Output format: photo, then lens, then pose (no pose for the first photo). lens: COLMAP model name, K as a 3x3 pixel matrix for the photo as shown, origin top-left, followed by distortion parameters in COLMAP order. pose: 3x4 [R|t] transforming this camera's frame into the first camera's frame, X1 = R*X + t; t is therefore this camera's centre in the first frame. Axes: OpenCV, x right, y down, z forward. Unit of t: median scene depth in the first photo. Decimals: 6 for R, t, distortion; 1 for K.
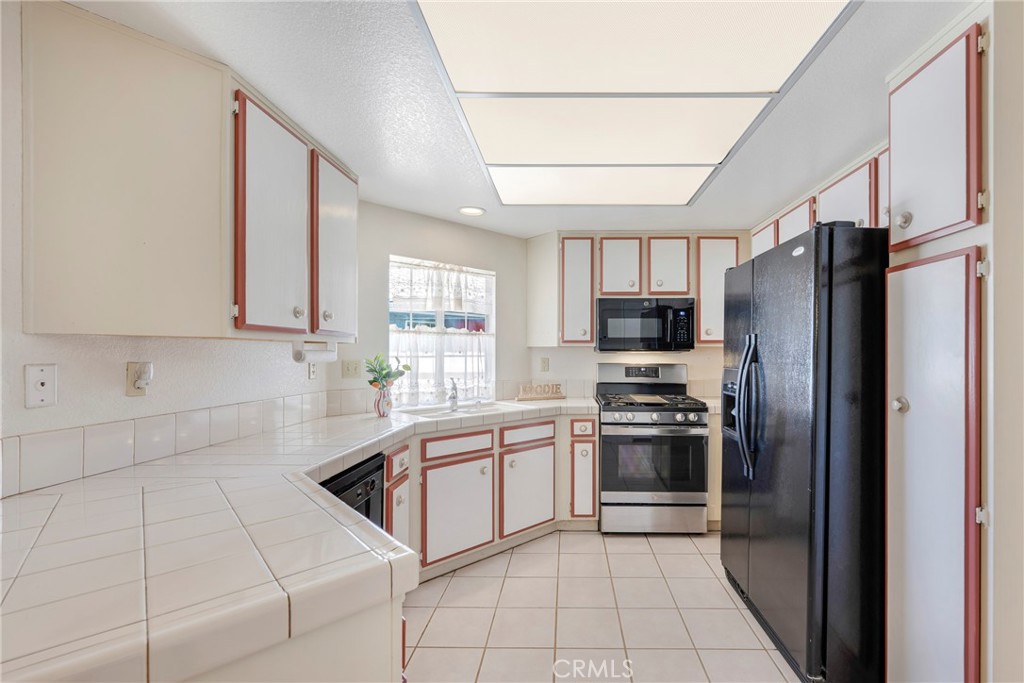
lens RADIAL K [[440.3, 0, 559.1], [0, 440.3, 353.6], [0, 0, 1]] dist [0.000711, -0.000620]
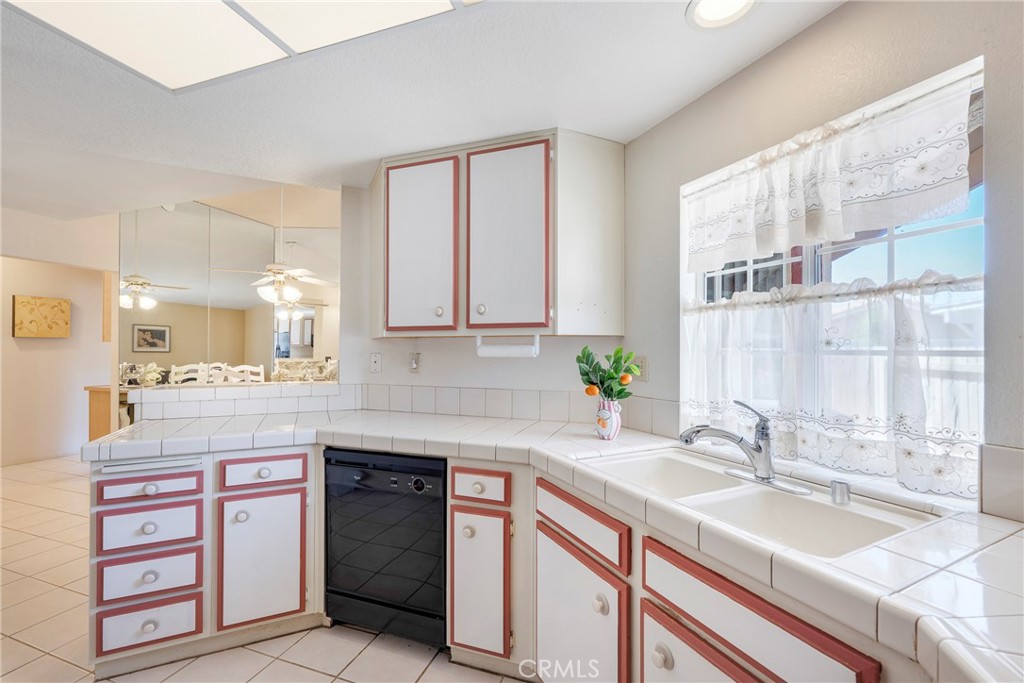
lens RADIAL K [[408.1, 0, 506.0], [0, 408.1, 349.1], [0, 0, 1]] dist [-0.003171, 0.000290]
pose [[-0.302375, -0.005715, -0.953172, 0.226564], [-0.002373, 0.999983, -0.005243, 0.005778], [0.953186, 0.000676, -0.302383, 0.914529]]
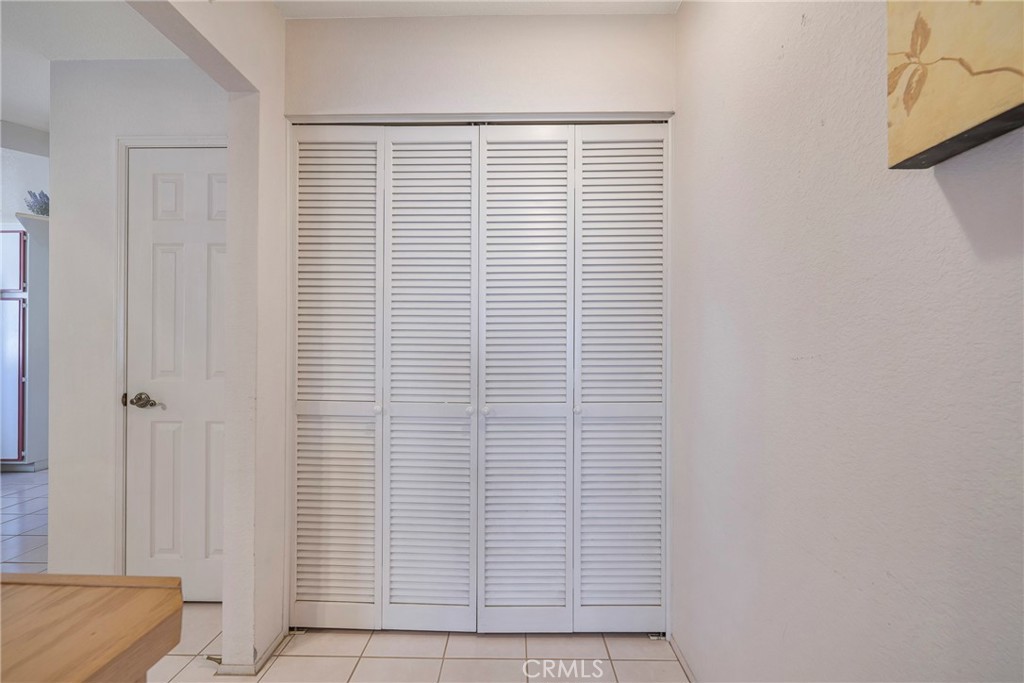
lens RADIAL K [[417.5, 0, 510.8], [0, 417.5, 345.0], [0, 0, 1]] dist [-0.003322, -0.000657]
pose [[-0.039423, 0.004485, 0.999213, -0.914549], [-0.000019, 0.999990, -0.004489, 0.047397], [-0.999223, -0.000196, -0.039423, -1.004949]]
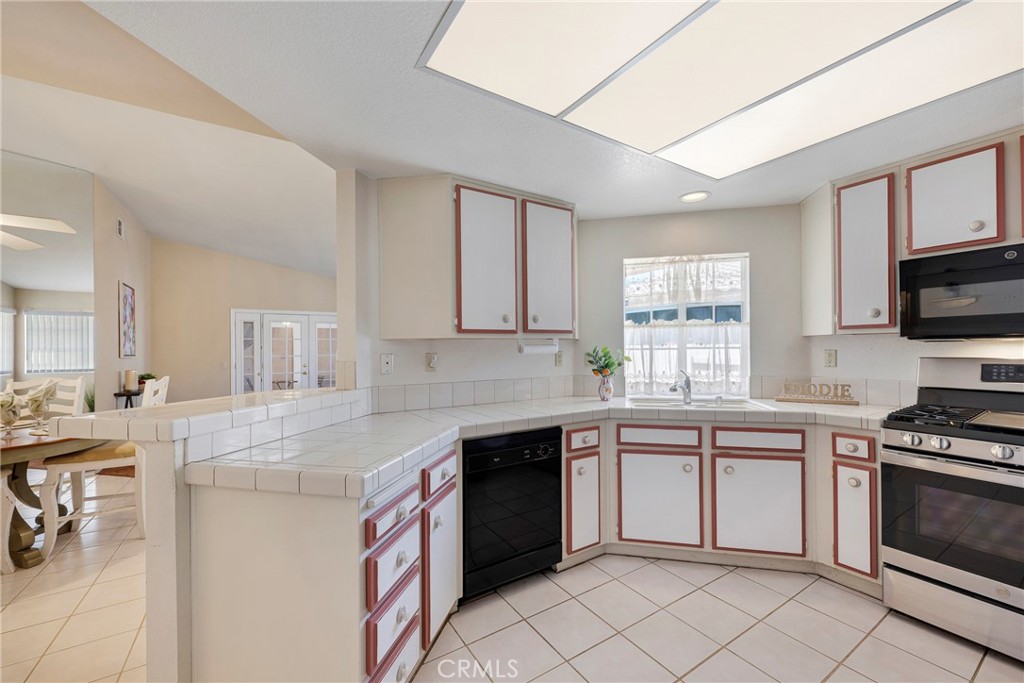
lens RADIAL K [[399.7, 0, 508.1], [0, 399.7, 347.9], [0, 0, 1]] dist [-0.000452, 0.000023]
pose [[0.546131, -0.007493, -0.837666, 0.304932], [0.010863, 0.999939, -0.001862, 0.002452], [0.837629, -0.008083, 0.546179, 0.181227]]
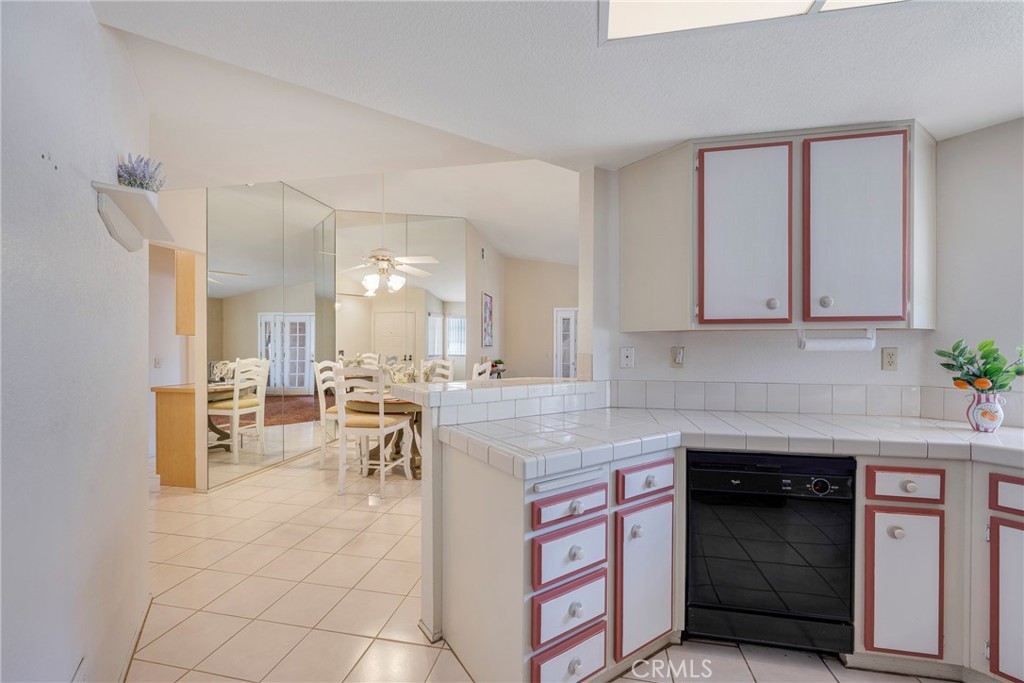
lens RADIAL K [[408.1, 0, 512.2], [0, 408.1, 344.6], [0, 0, 1]] dist [-0.003171, 0.000290]
pose [[-0.175925, 0.001164, -0.984403, 0.320333], [0.000368, 0.999999, 0.001117, 0.004107], [0.984403, -0.000166, -0.175926, 0.332224]]
